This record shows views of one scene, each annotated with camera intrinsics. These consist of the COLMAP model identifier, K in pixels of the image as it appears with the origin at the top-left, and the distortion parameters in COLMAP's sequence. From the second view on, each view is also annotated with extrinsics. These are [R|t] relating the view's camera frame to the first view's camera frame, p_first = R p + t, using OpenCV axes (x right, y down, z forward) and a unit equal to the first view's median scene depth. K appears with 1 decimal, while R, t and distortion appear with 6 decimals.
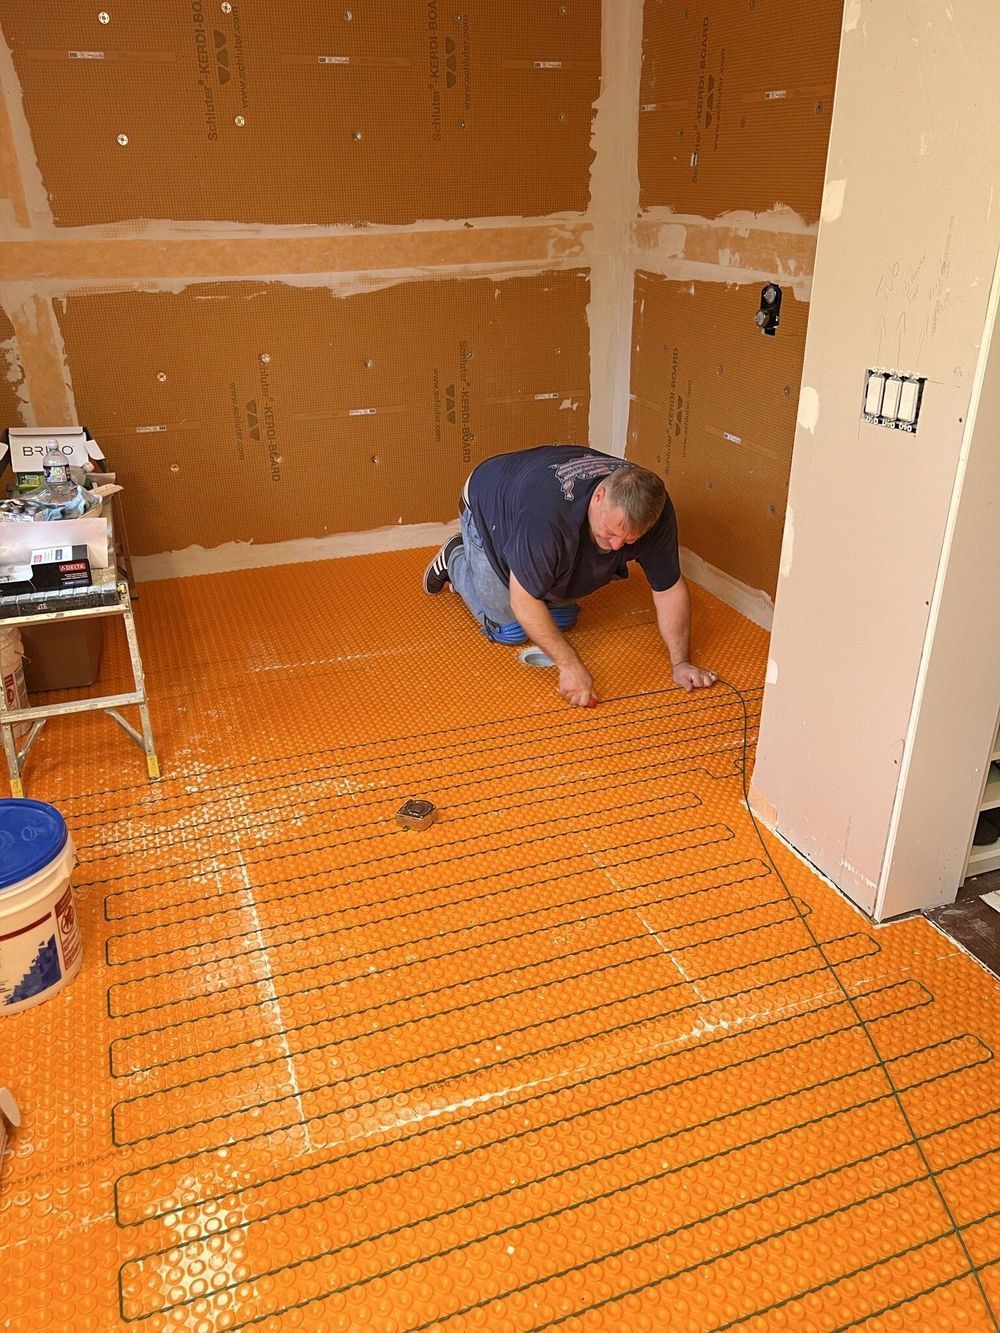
lens RADIAL K [[999.2, 0, 502.4], [0, 999.2, 665.9], [0, 0, 1]] dist [0.052809, -0.050532]
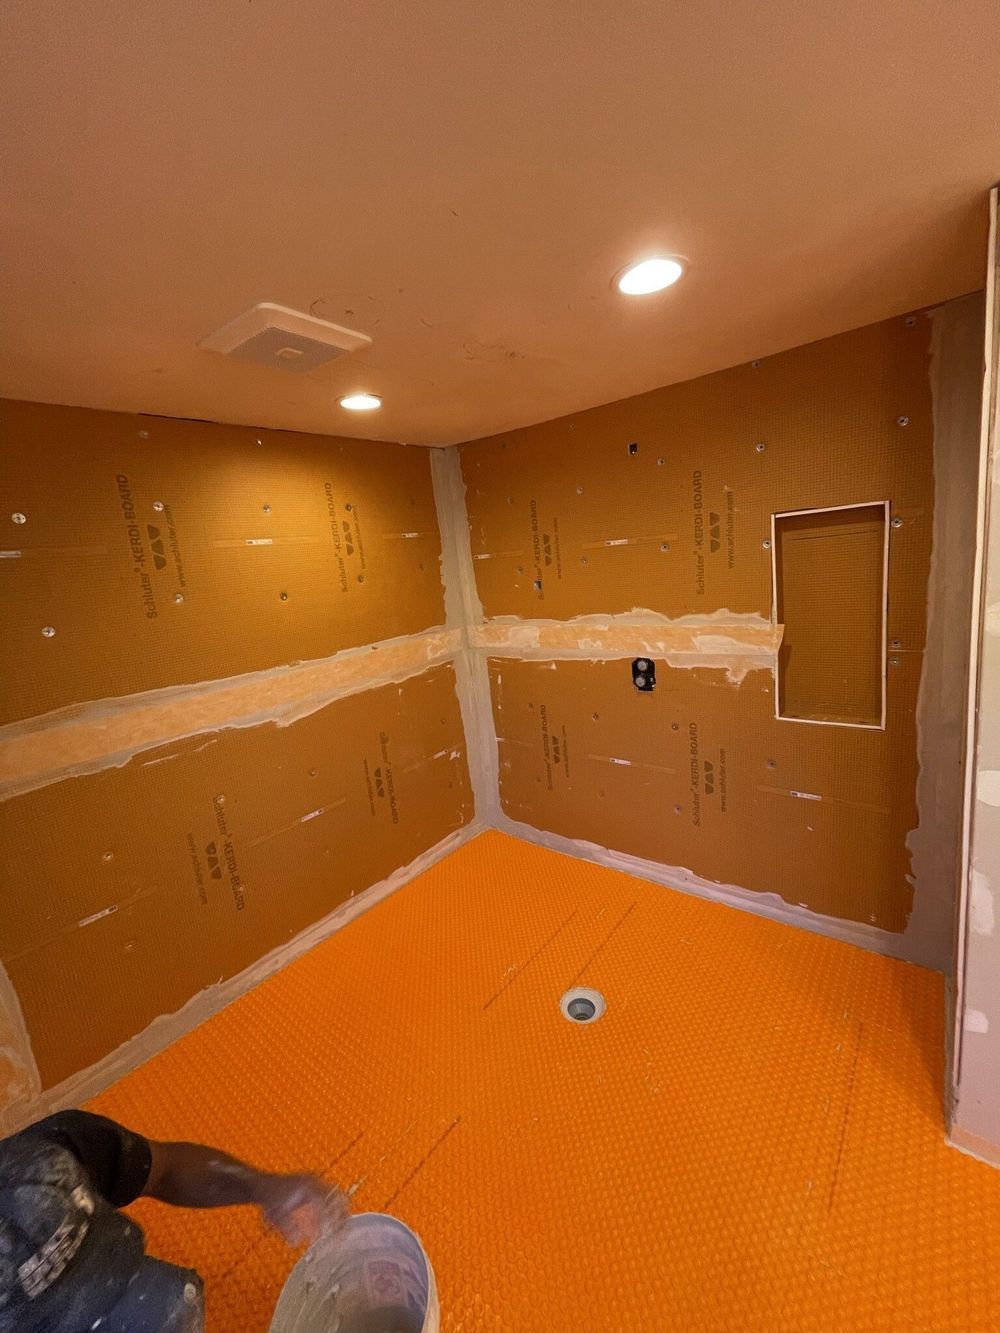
lens RADIAL K [[531.0, 0, 496.4], [0, 531.0, 662.5], [0, 0, 1]] dist [0.000390, -0.000160]
pose [[0.862366, -0.173891, 0.475485, -0.224799], [0.305153, 0.927927, -0.214087, -0.231826], [-0.403988, 0.329717, 0.853276, 0.374281]]
